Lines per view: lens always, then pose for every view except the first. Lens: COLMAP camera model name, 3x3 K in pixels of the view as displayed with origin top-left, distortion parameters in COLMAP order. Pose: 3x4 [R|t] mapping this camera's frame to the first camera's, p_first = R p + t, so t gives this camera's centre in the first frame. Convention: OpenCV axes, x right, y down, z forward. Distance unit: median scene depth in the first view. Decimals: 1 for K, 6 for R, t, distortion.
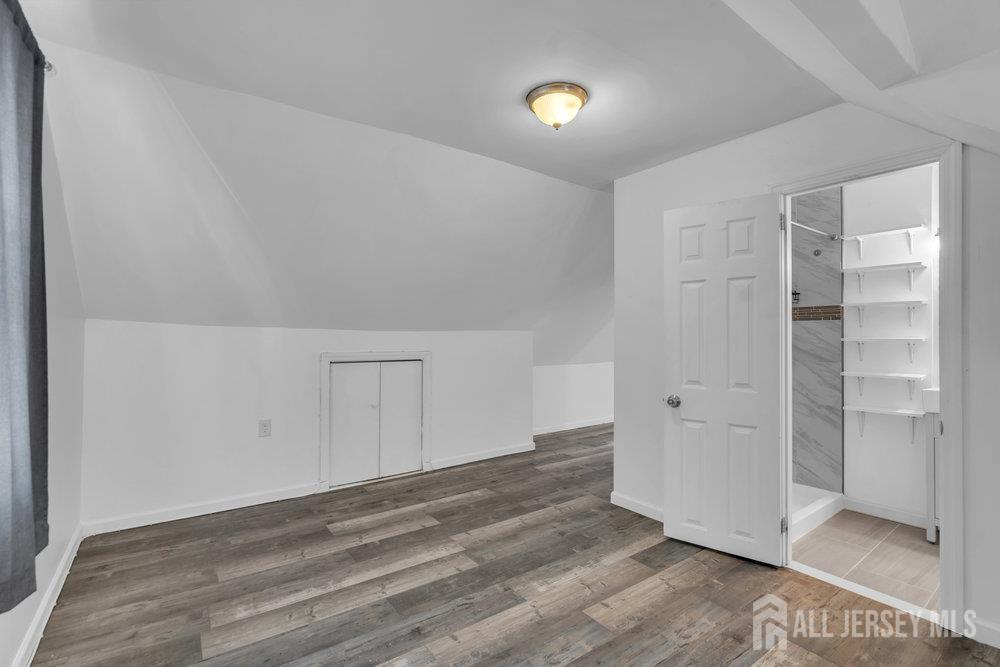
lens RADIAL K [[459.6, 0, 499.8], [0, 459.6, 333.9], [0, 0, 1]] dist [-0.004984, 0.003077]
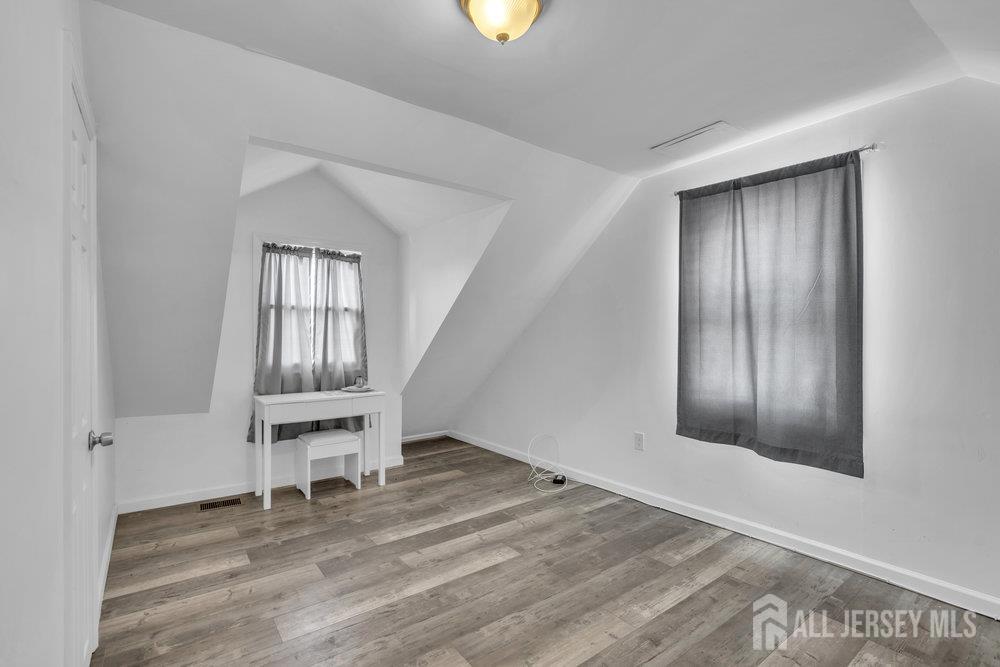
lens RADIAL K [[459.6, 0, 498.0], [0, 459.6, 333.1], [0, 0, 1]] dist [-0.004984, 0.003077]
pose [[-0.999947, 0.001768, -0.010177, 0.108159], [0.001821, 0.999985, -0.005109, -0.000253], [0.010168, -0.005128, -0.999935, 1.334948]]
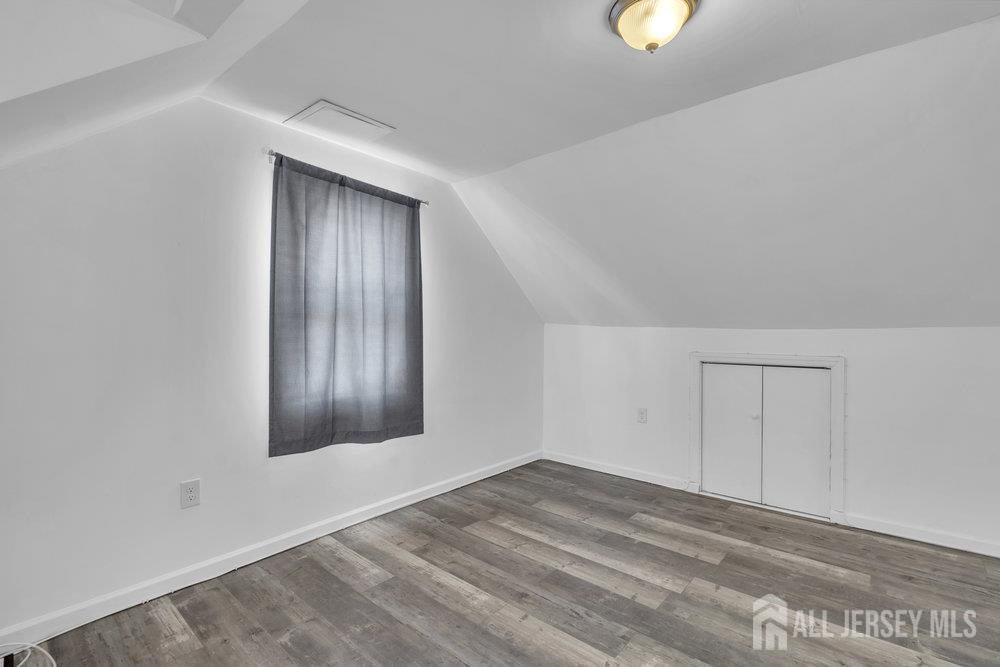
lens RADIAL K [[459.6, 0, 498.0], [0, 459.6, 332.2], [0, 0, 1]] dist [-0.004984, 0.003077]
pose [[0.227388, -0.002457, -0.973801, 0.613693], [-0.001355, 0.999995, -0.002840, 0.002828], [0.973803, 0.001965, 0.227383, 0.462405]]
